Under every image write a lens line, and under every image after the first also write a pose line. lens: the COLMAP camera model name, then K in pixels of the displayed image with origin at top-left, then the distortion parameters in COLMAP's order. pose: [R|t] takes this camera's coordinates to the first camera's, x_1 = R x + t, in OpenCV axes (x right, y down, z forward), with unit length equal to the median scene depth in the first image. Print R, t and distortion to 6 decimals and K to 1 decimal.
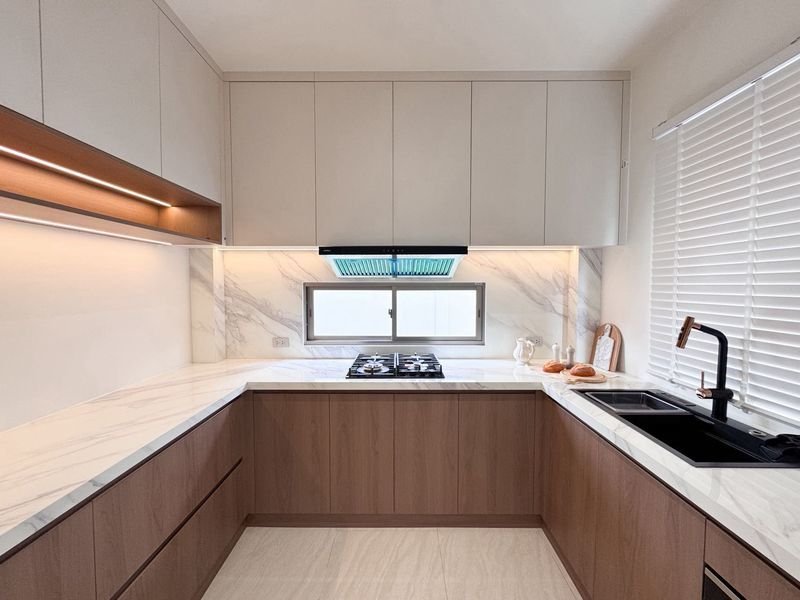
lens RADIAL K [[322.8, 0, 404.4], [0, 322.8, 300.2], [0, 0, 1]] dist [-0.006884, -0.000455]
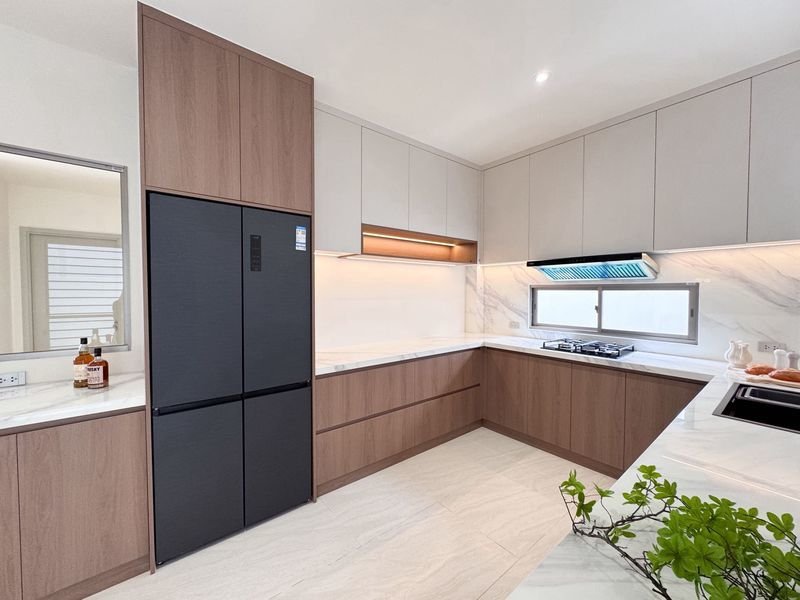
lens RADIAL K [[322.8, 0, 399.3], [0, 322.8, 299.4], [0, 0, 1]] dist [-0.006884, -0.000455]
pose [[0.625735, 0.020267, -0.779773, 0.451909], [-0.035452, 0.999368, -0.002474, 0.033792], [0.779230, 0.029193, 0.626058, -0.359778]]
